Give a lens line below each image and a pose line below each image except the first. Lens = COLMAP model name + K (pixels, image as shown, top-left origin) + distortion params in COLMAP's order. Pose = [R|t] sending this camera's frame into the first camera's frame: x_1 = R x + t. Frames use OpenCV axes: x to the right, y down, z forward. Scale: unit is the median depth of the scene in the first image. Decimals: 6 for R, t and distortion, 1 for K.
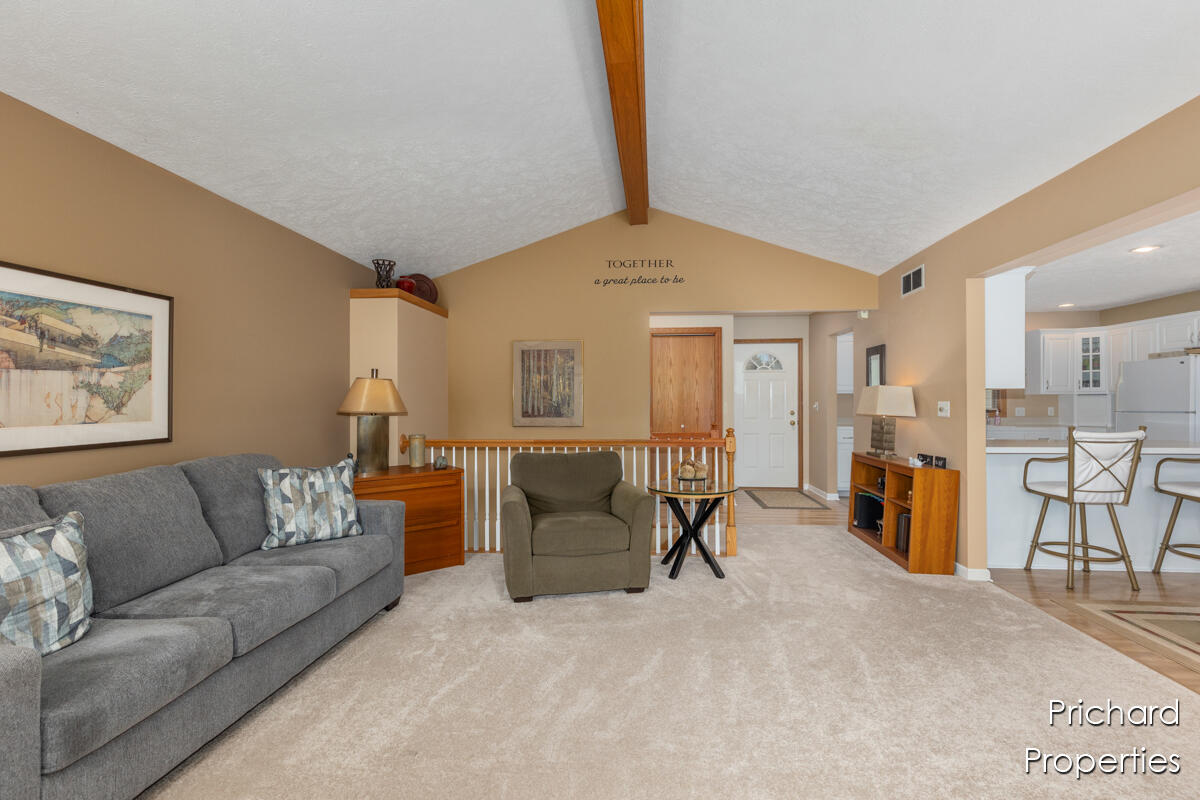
lens RADIAL K [[533.4, 0, 613.5], [0, 533.4, 401.4], [0, 0, 1]] dist [-0.001687, -0.000299]
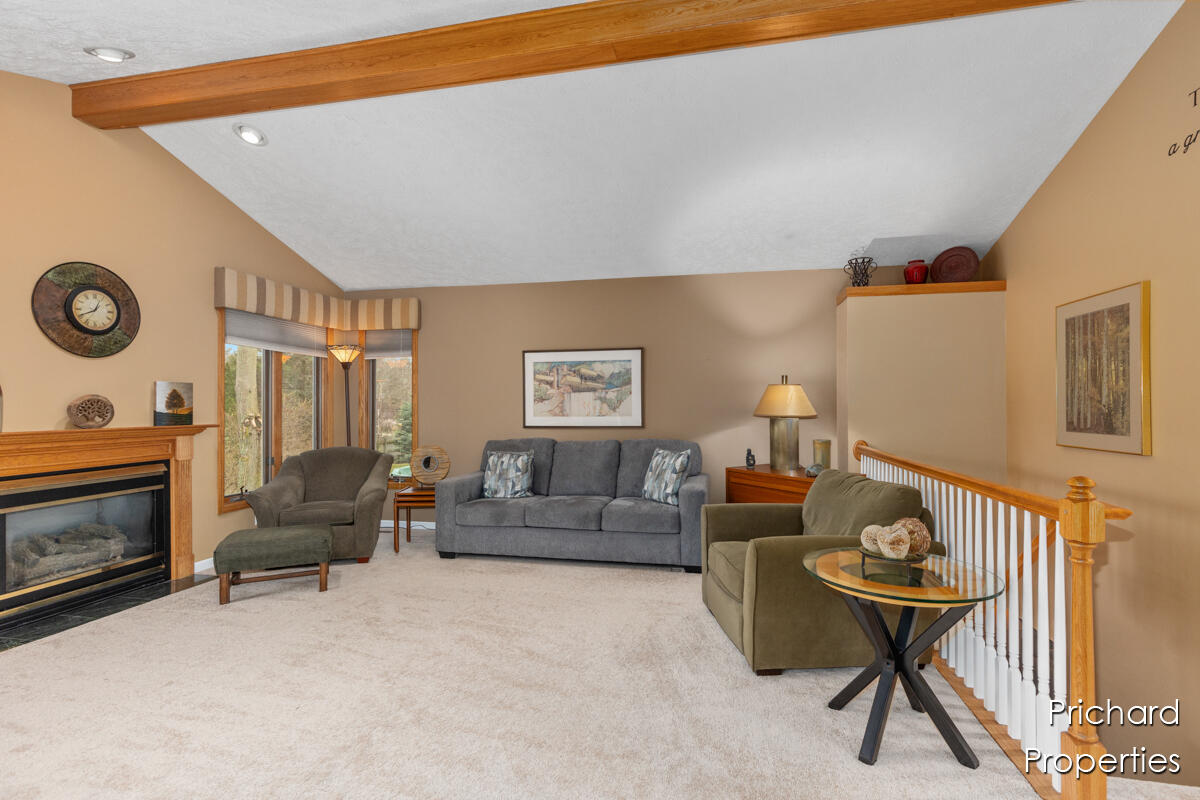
lens RADIAL K [[533.4, 0, 613.5], [0, 533.4, 401.4], [0, 0, 1]] dist [-0.001687, -0.000299]
pose [[-0.115090, -0.005566, -0.993340, 1.092898], [0.003465, 0.999976, -0.006005, -0.004009], [0.993349, -0.004133, -0.115068, 1.259585]]
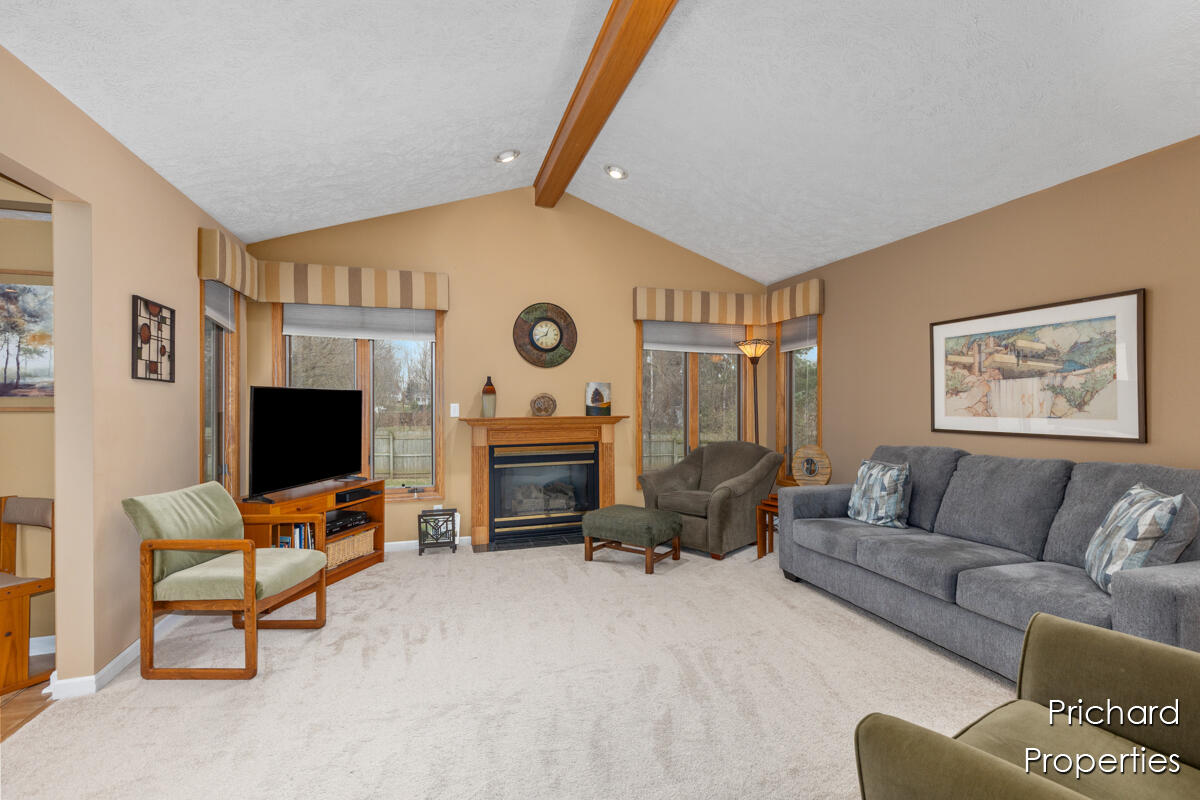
lens RADIAL K [[533.4, 0, 613.5], [0, 533.4, 401.4], [0, 0, 1]] dist [-0.001687, -0.000299]
pose [[-0.917010, 0.005525, -0.398826, 0.454371], [0.005793, 0.999983, 0.000534, -0.003833], [0.398822, -0.001820, -0.917027, 1.690976]]
